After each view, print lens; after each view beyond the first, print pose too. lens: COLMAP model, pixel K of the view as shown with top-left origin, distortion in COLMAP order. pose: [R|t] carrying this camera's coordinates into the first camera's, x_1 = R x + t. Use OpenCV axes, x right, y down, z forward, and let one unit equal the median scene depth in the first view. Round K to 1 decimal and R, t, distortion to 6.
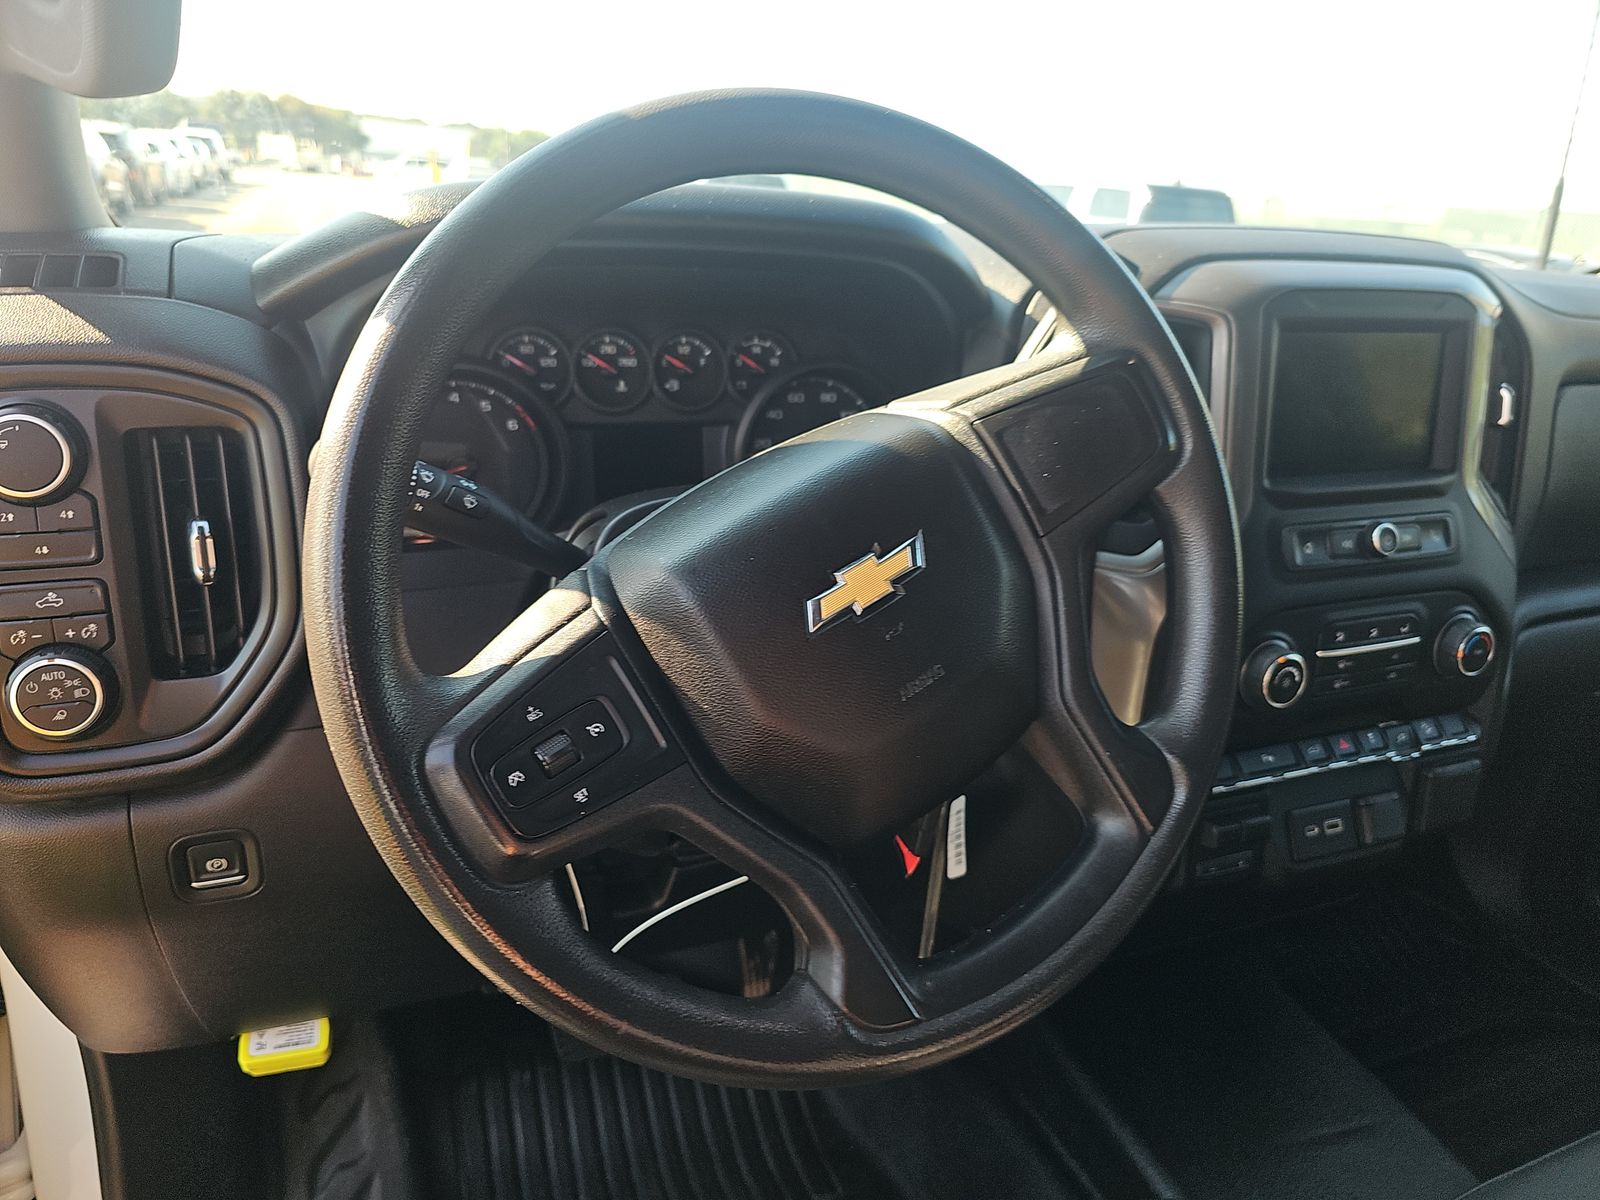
lens RADIAL K [[1068.9, 0, 831.9], [0, 1068.9, 592.9], [0, 0, 1]] dist [0.051735, -0.074779]
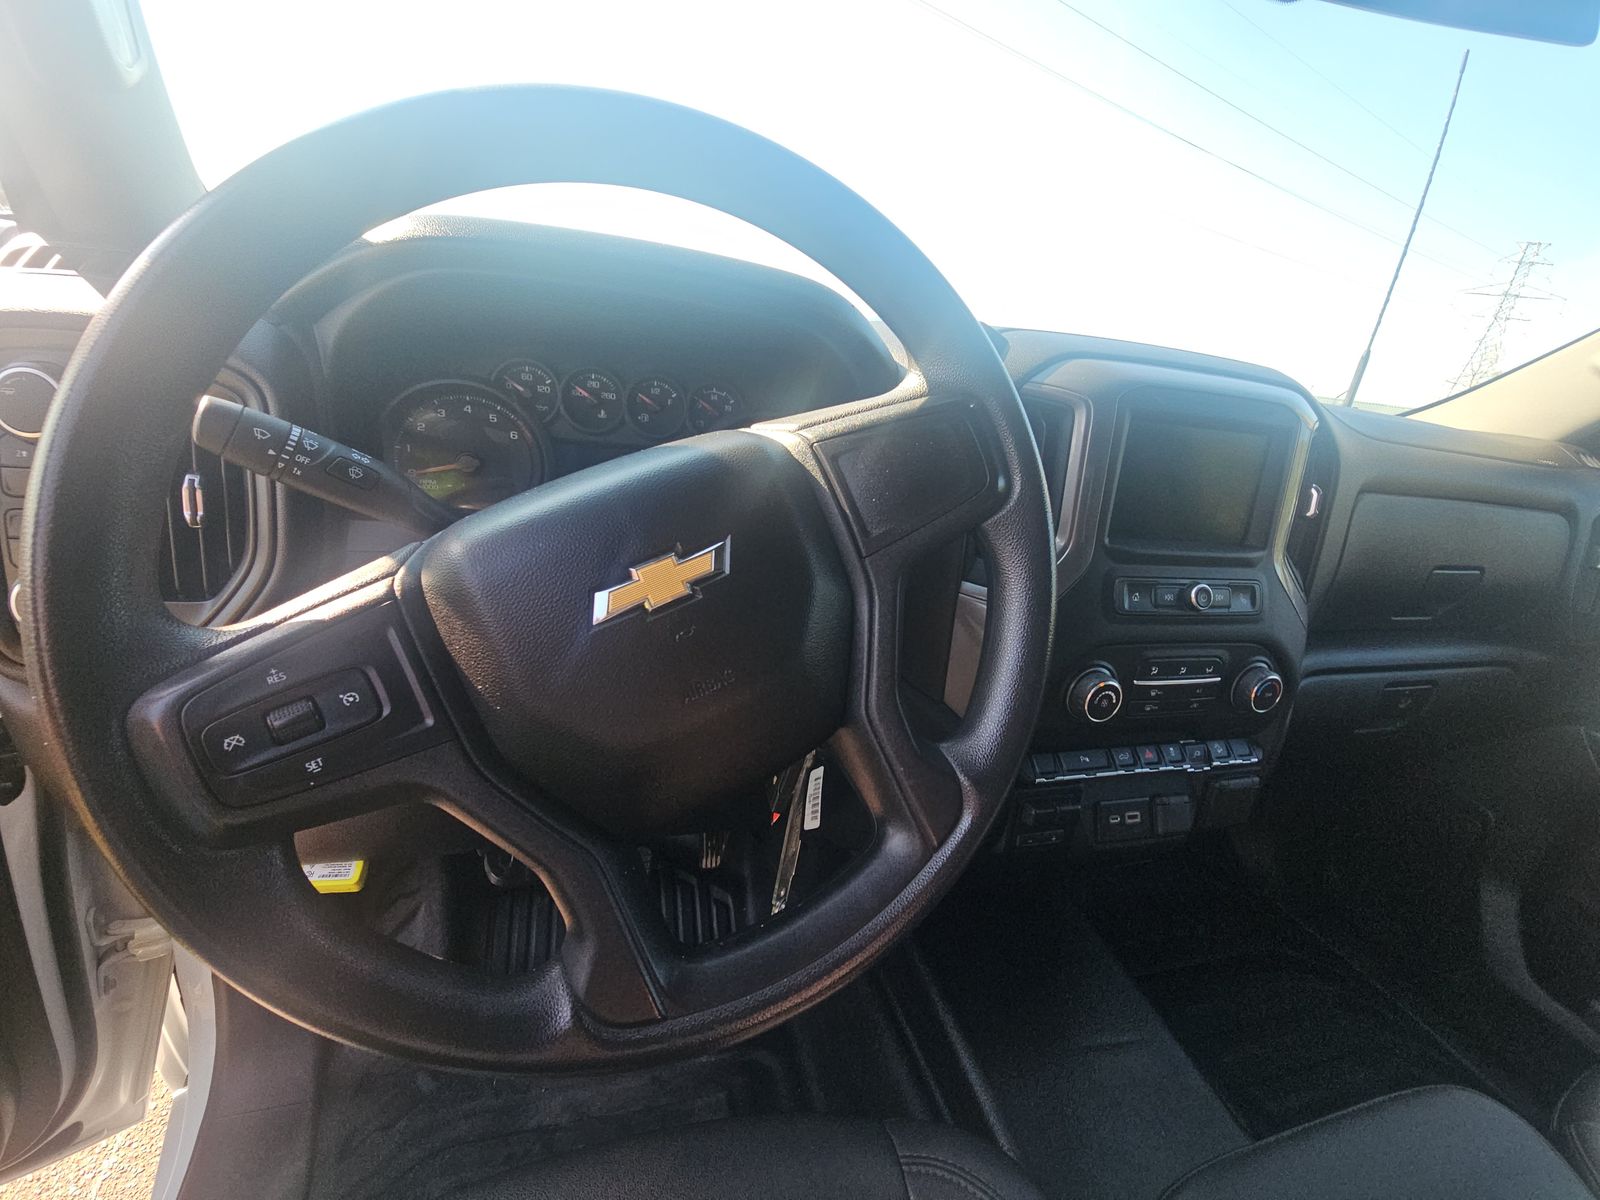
lens RADIAL K [[651.8, 0, 801.6], [0, 651.8, 594.8], [0, 0, 1]] dist [0.004125, -0.000229]
pose [[0.991071, 0.109108, -0.076639, 0.122899], [-0.108626, 0.994028, 0.010438, -0.010449], [0.077320, -0.002020, 0.997004, 0.229912]]
